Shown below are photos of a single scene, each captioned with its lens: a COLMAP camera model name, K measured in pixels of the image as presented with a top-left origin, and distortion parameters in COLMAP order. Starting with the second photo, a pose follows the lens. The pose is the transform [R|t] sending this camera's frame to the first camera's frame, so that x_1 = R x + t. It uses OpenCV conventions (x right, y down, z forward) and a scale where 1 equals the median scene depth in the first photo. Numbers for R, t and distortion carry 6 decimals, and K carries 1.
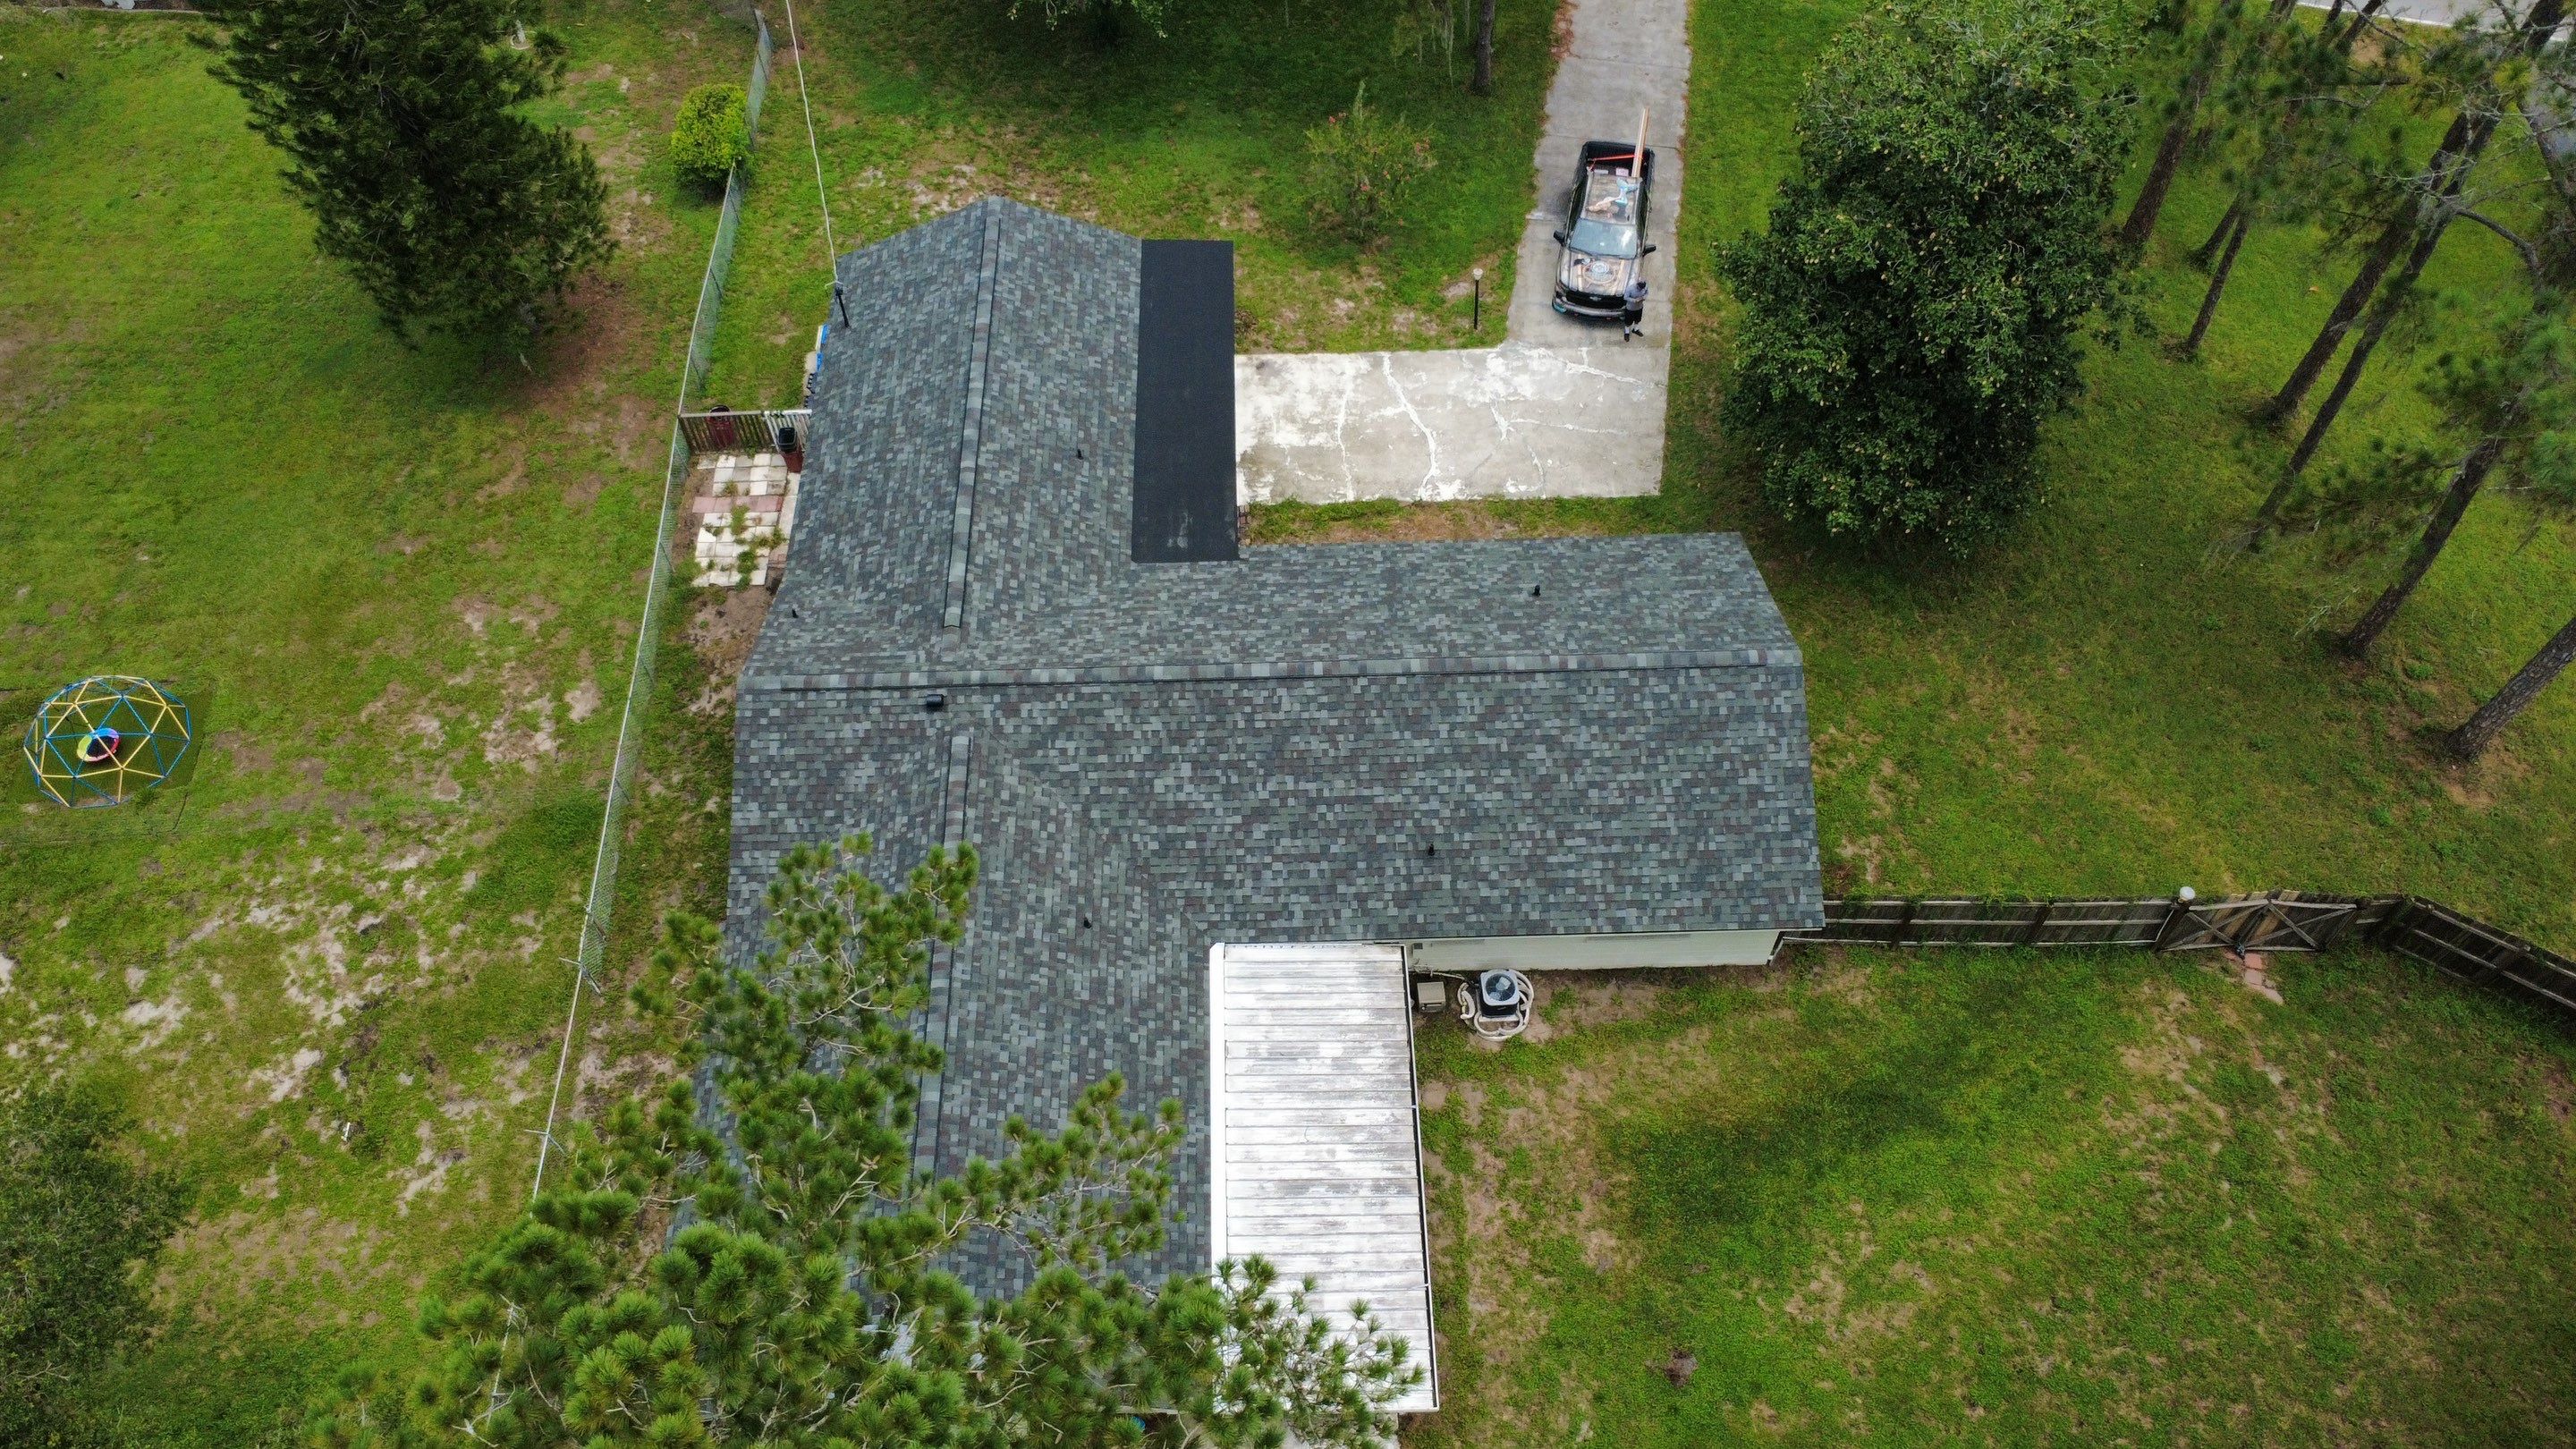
lens RADIAL K [[1876.8, 0, 1283.6], [0, 1876.8, 720.2], [0, 0, 1]] dist [-0.001116, 0.000396]
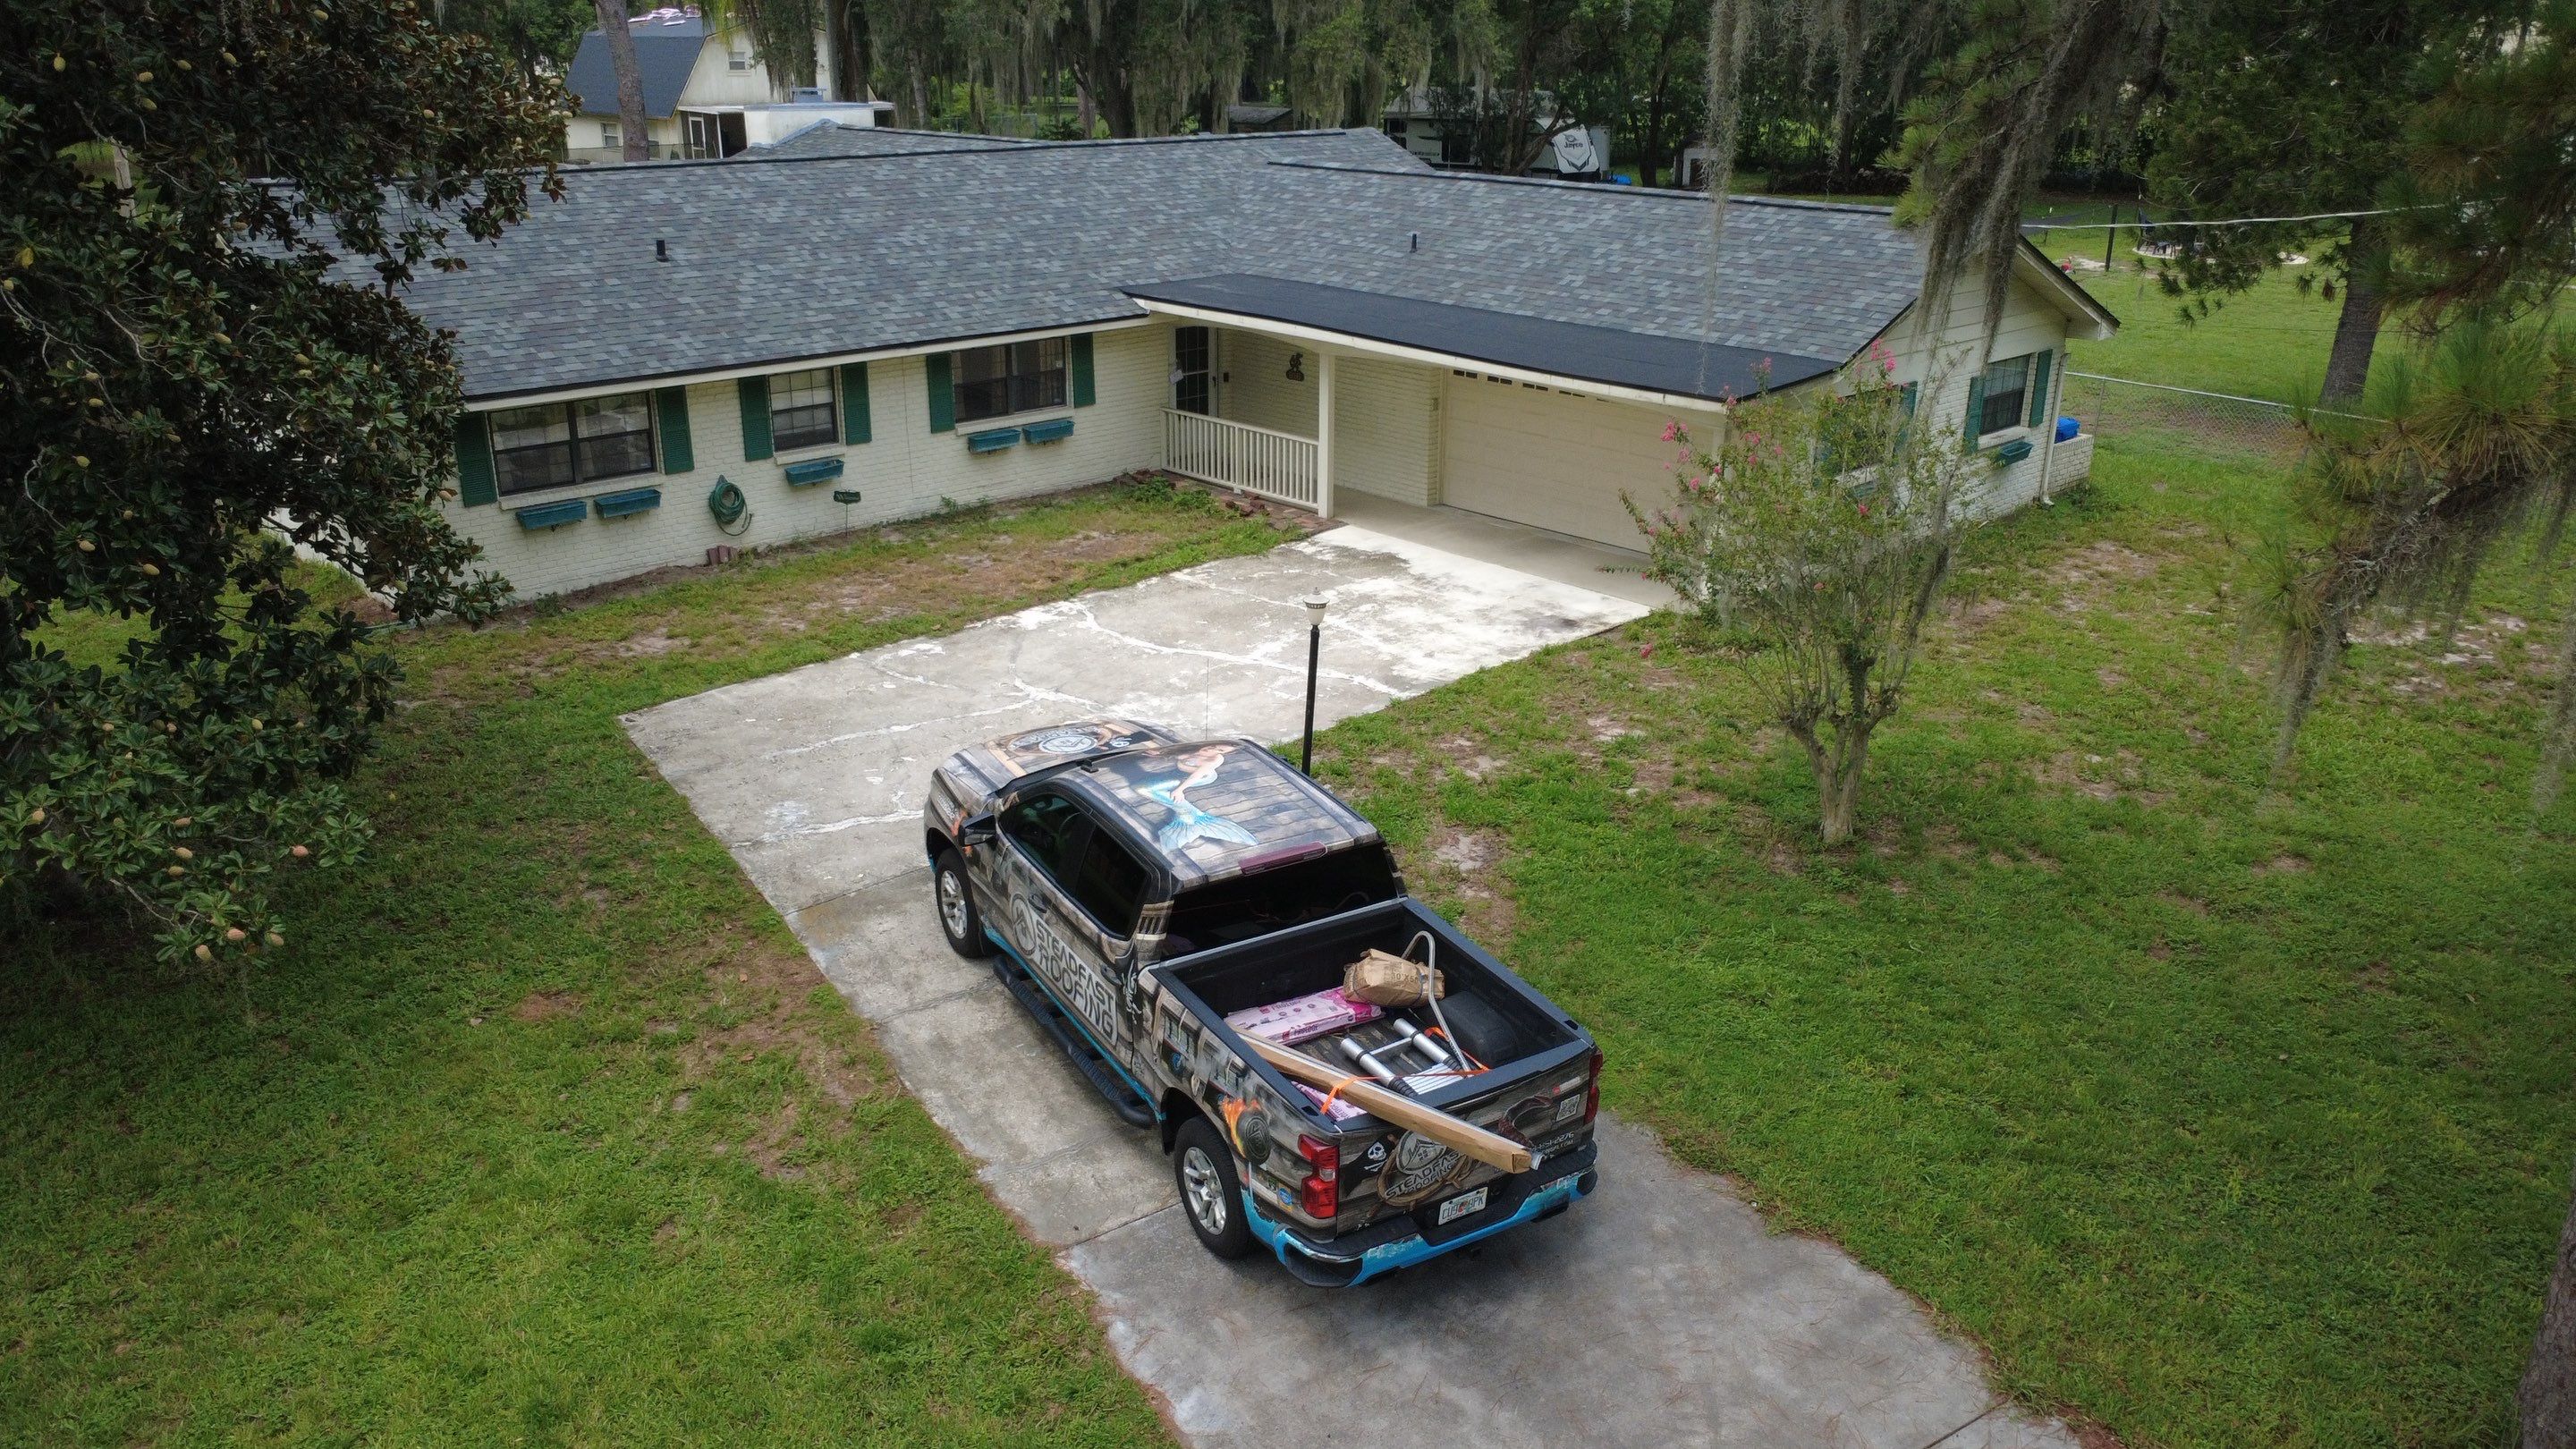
lens RADIAL K [[1876.8, 0, 1283.6], [0, 1876.8, 720.2], [0, 0, 1]] dist [-0.001116, 0.000396]
pose [[-0.741449, 0.243336, -0.625332, 0.437814], [-0.542396, 0.331312, 0.772036, -0.654608], [0.395044, 0.911603, -0.113666, 1.375924]]
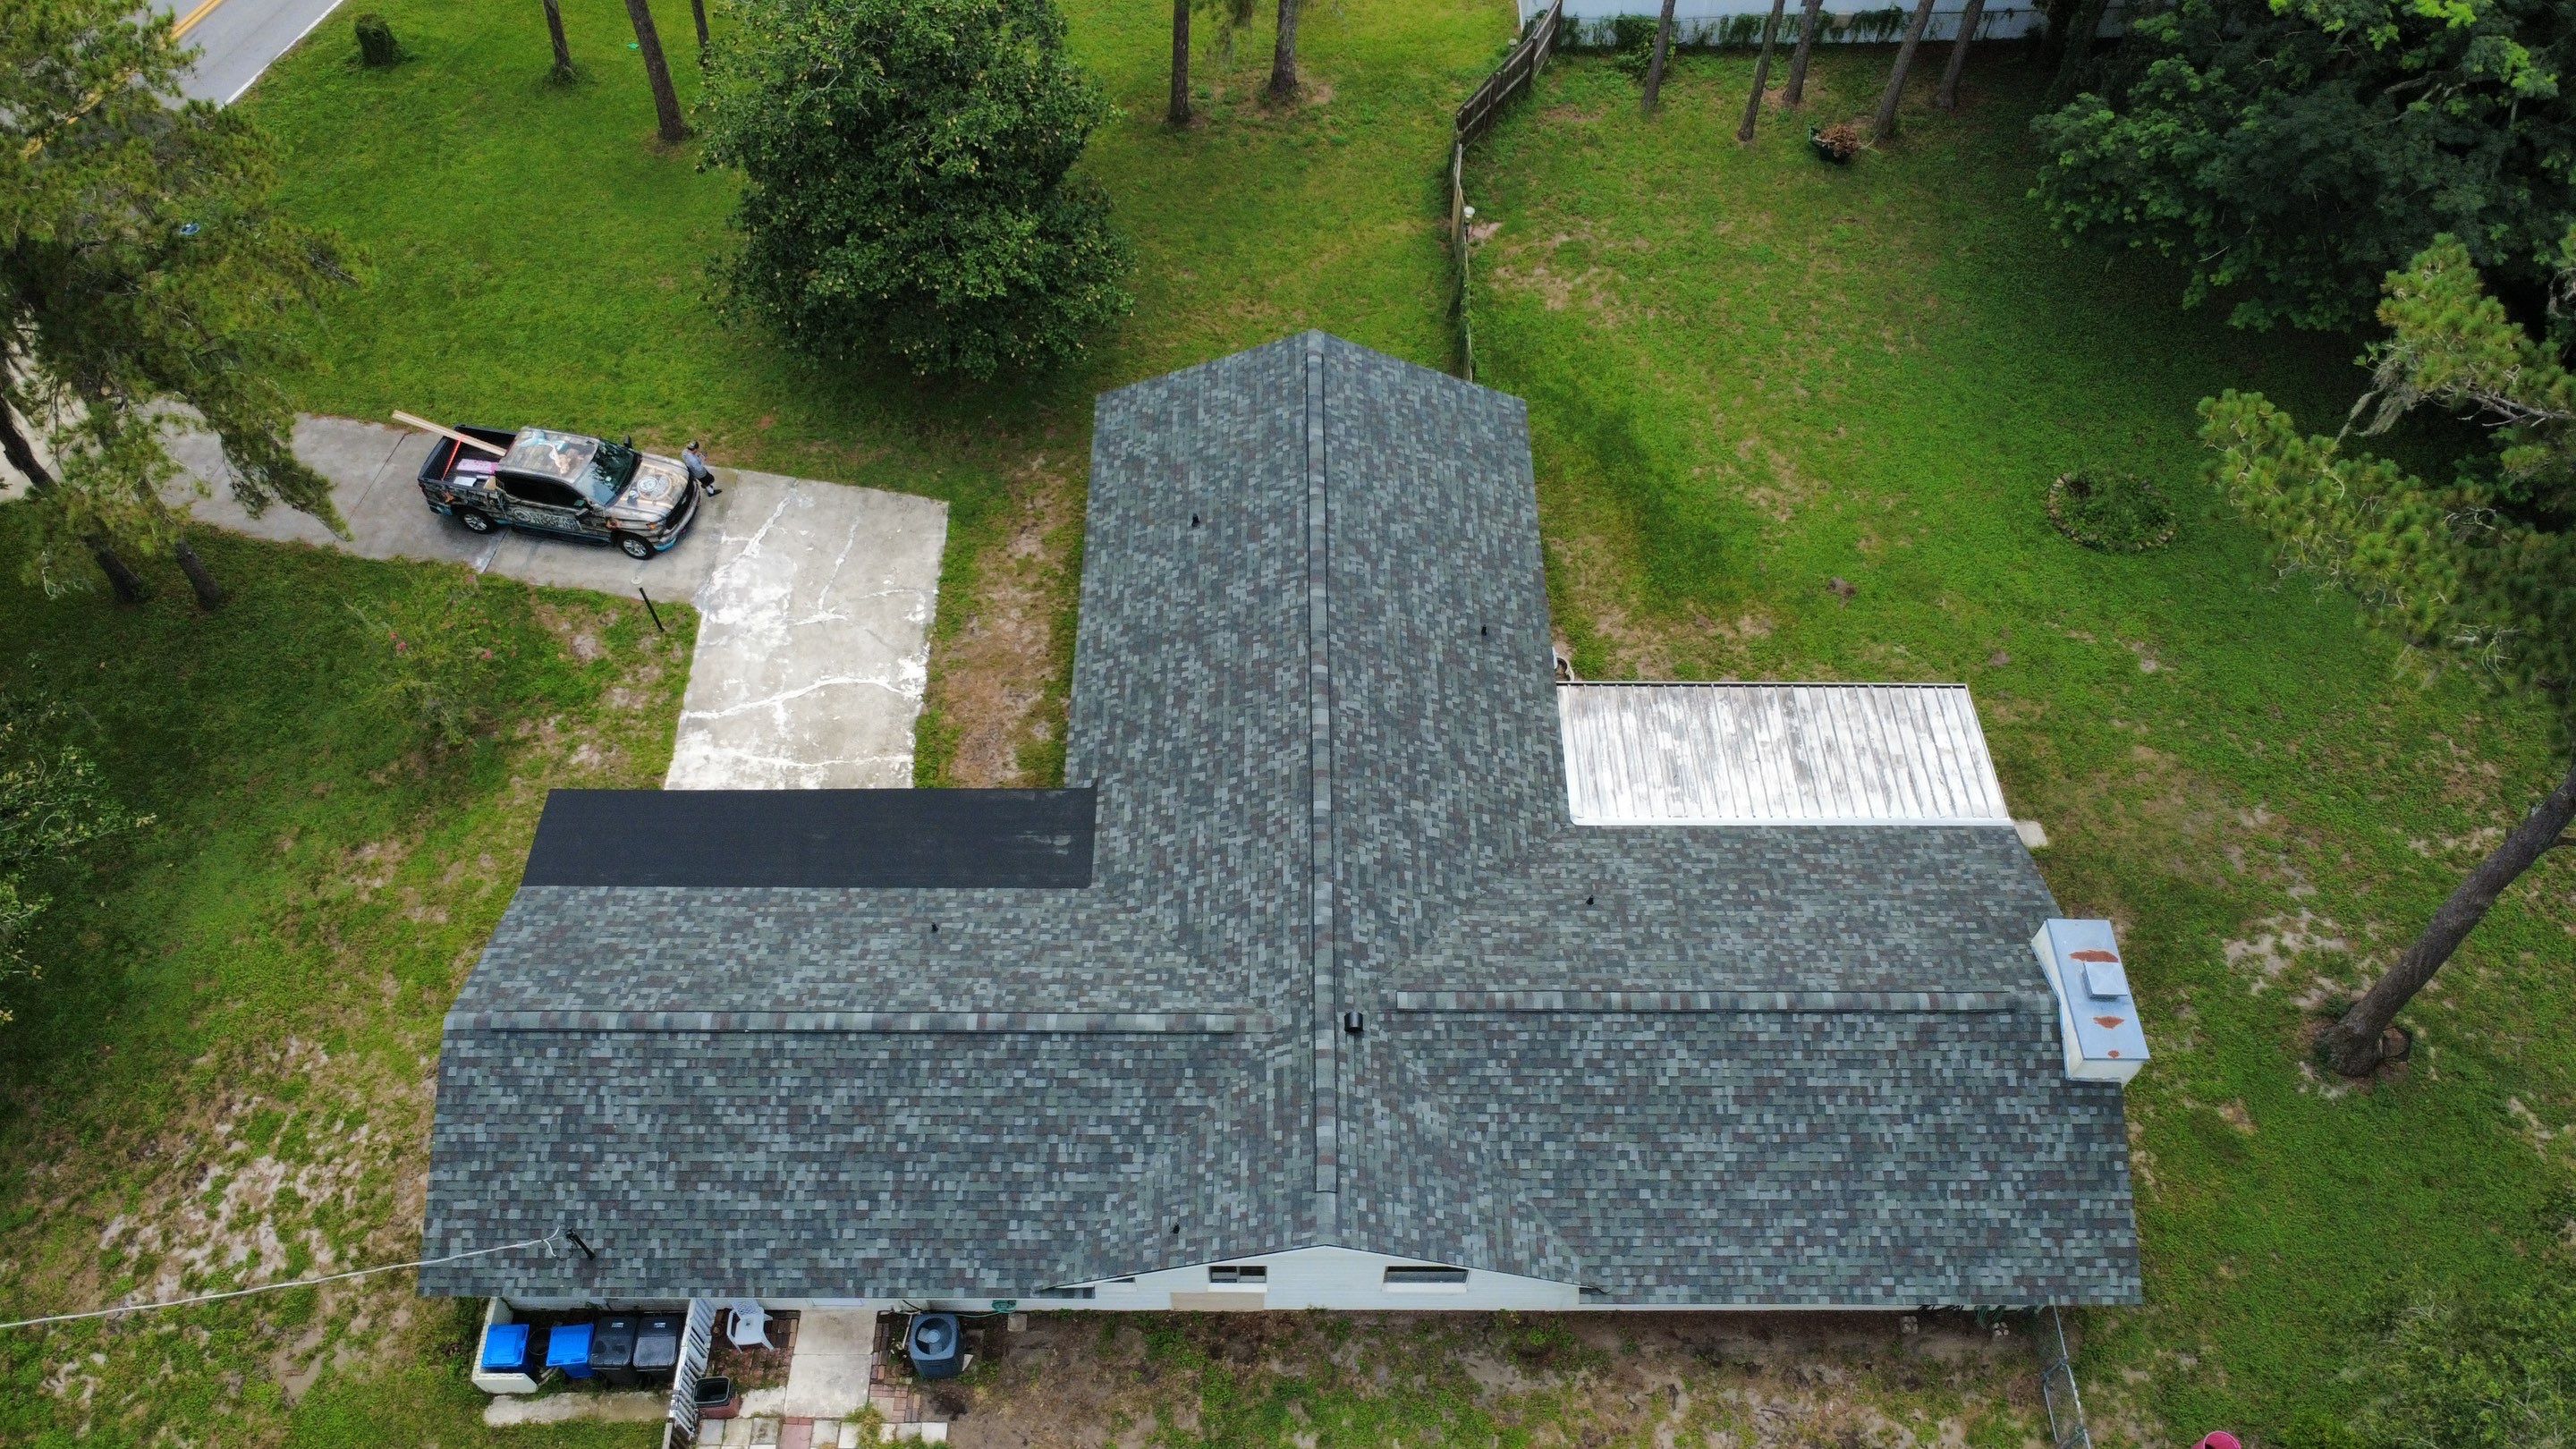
lens RADIAL K [[1876.8, 0, 1283.6], [0, 1876.8, 720.2], [0, 0, 1]] dist [-0.001116, 0.000396]
pose [[0.022425, -0.802819, 0.595801, -0.588350], [0.803680, 0.368940, 0.466884, -0.491680], [-0.594638, 0.468364, 0.653484, 0.380731]]
